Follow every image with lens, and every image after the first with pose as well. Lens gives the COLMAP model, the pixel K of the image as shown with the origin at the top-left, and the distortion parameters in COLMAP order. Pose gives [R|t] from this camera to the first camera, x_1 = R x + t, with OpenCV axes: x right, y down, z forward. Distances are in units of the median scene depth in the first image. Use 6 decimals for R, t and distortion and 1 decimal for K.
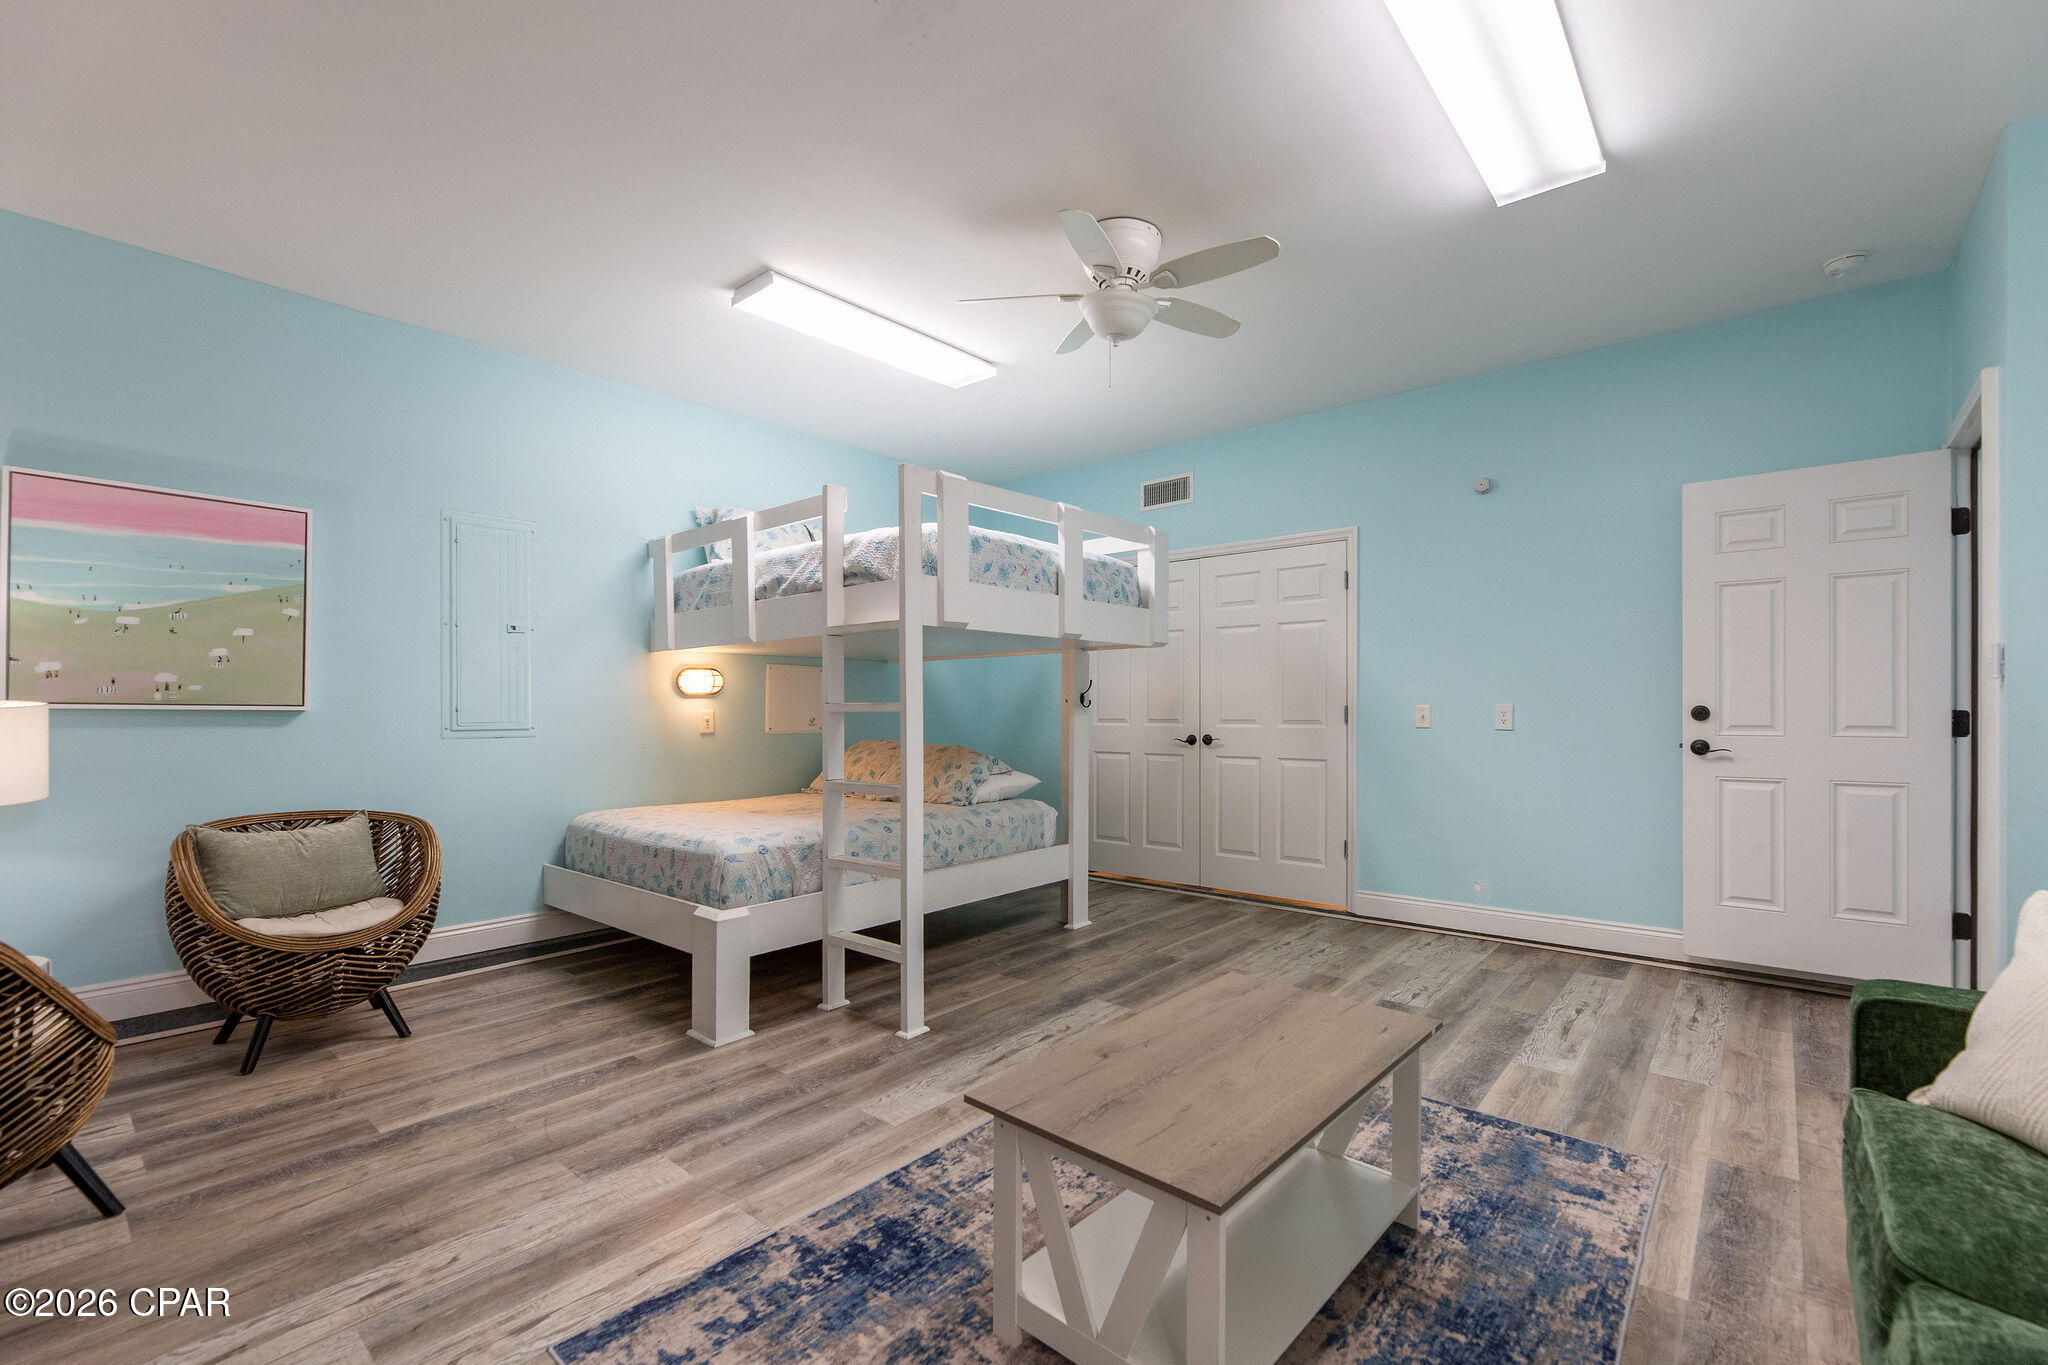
lens RADIAL K [[875.7, 0, 1055.9], [0, 875.7, 724.4], [0, 0, 1]] dist [0.000212, -0.000207]
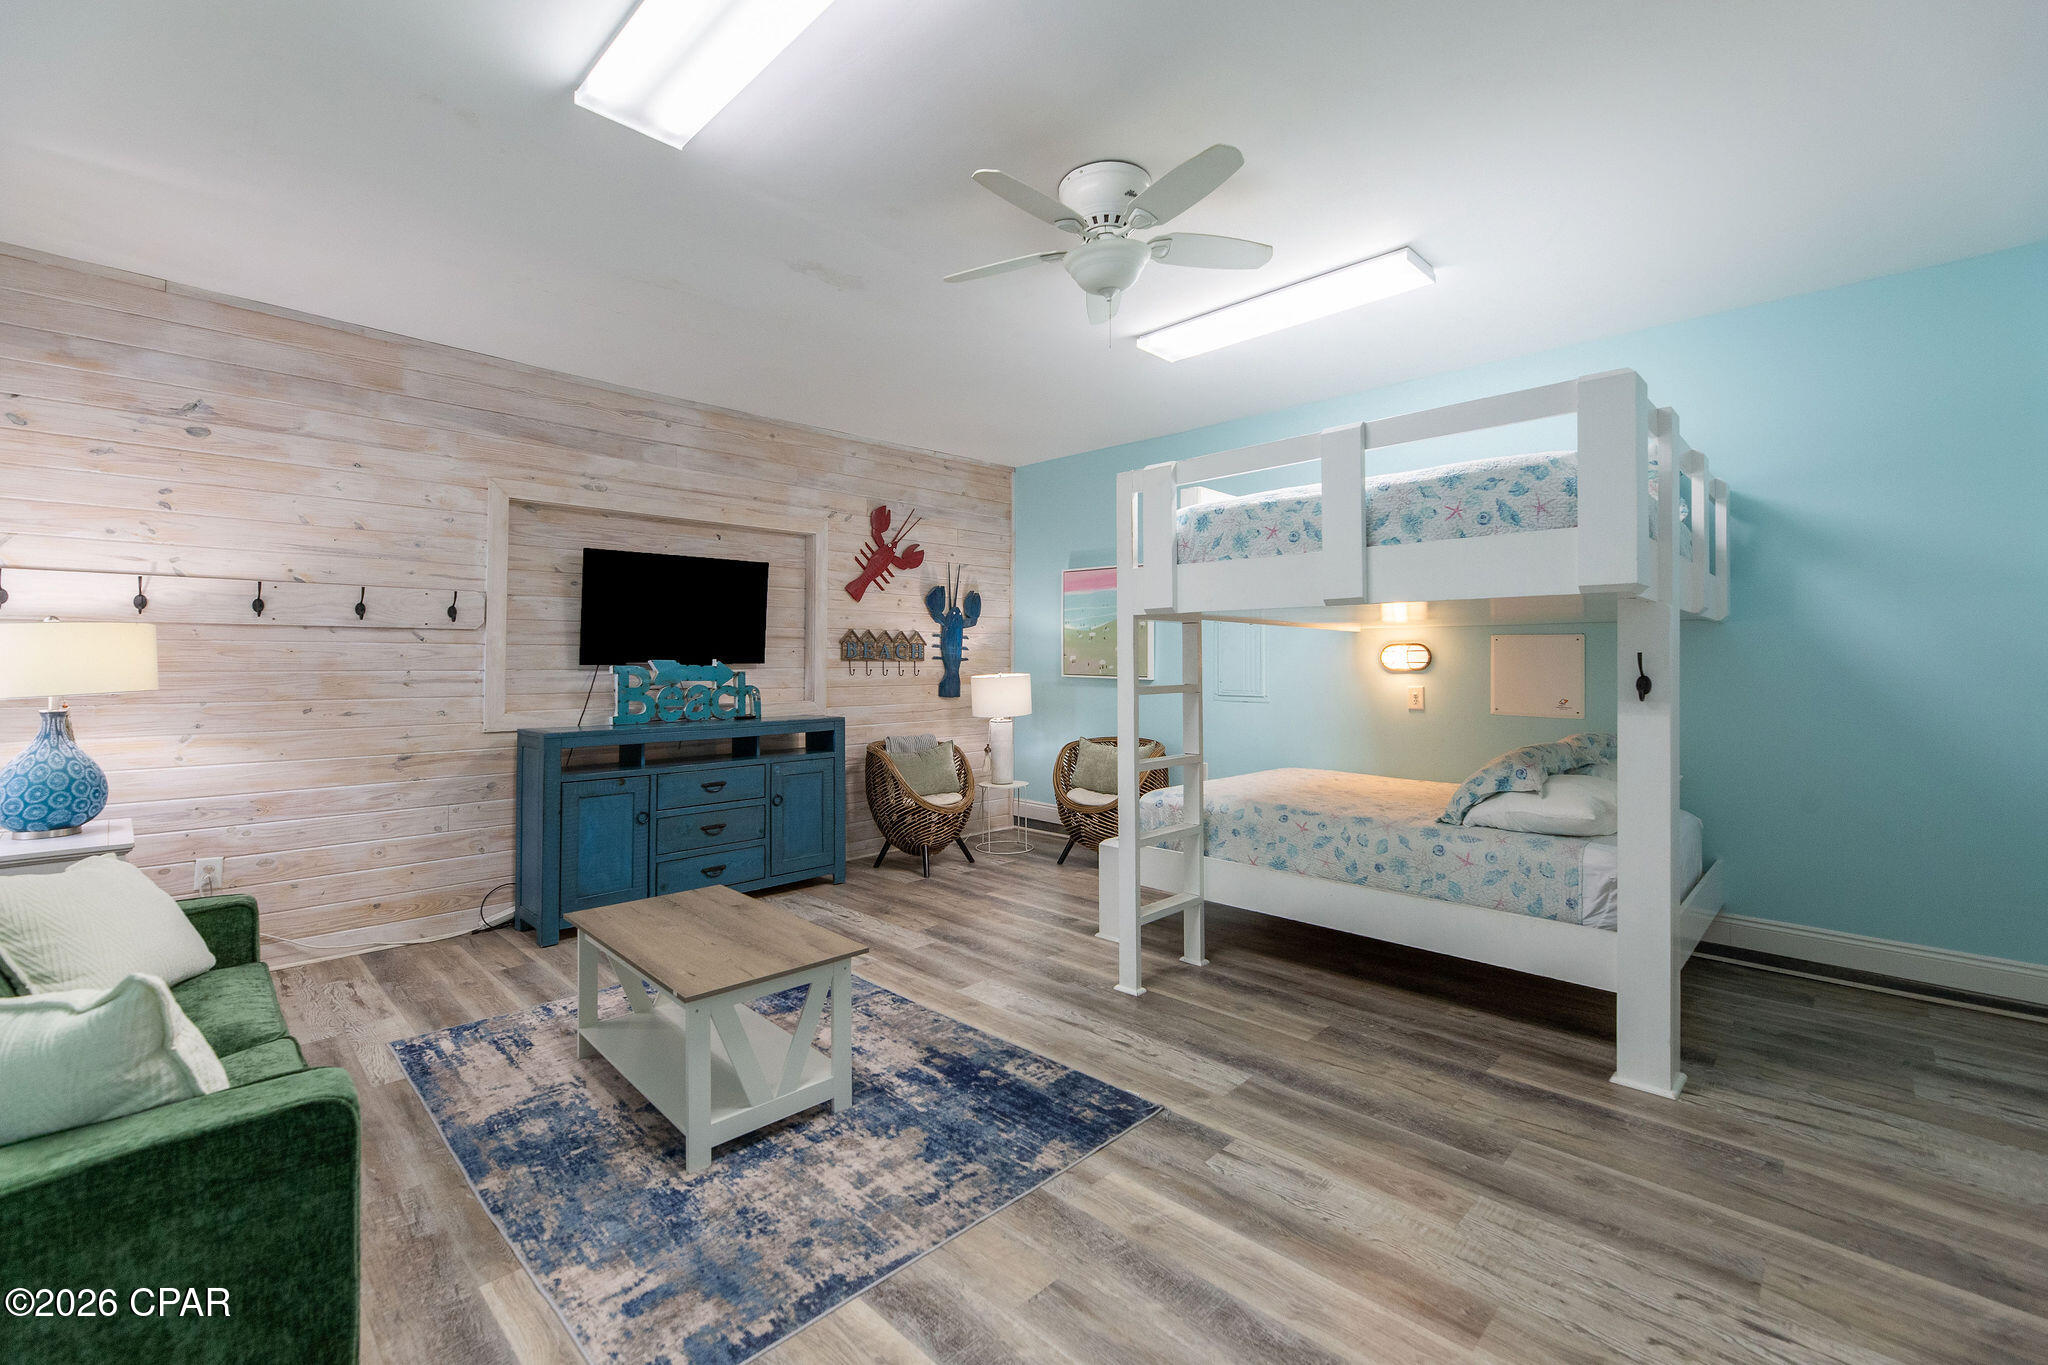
lens RADIAL K [[856.7, 0, 983.6], [0, 856.7, 651.4], [0, 0, 1]] dist [-0.001005, -0.000147]
pose [[-0.108826, -0.010653, -0.994004, 1.176806], [-0.020369, 0.999757, -0.008485, -0.071171], [0.993852, 0.019323, -0.109016, 1.188815]]
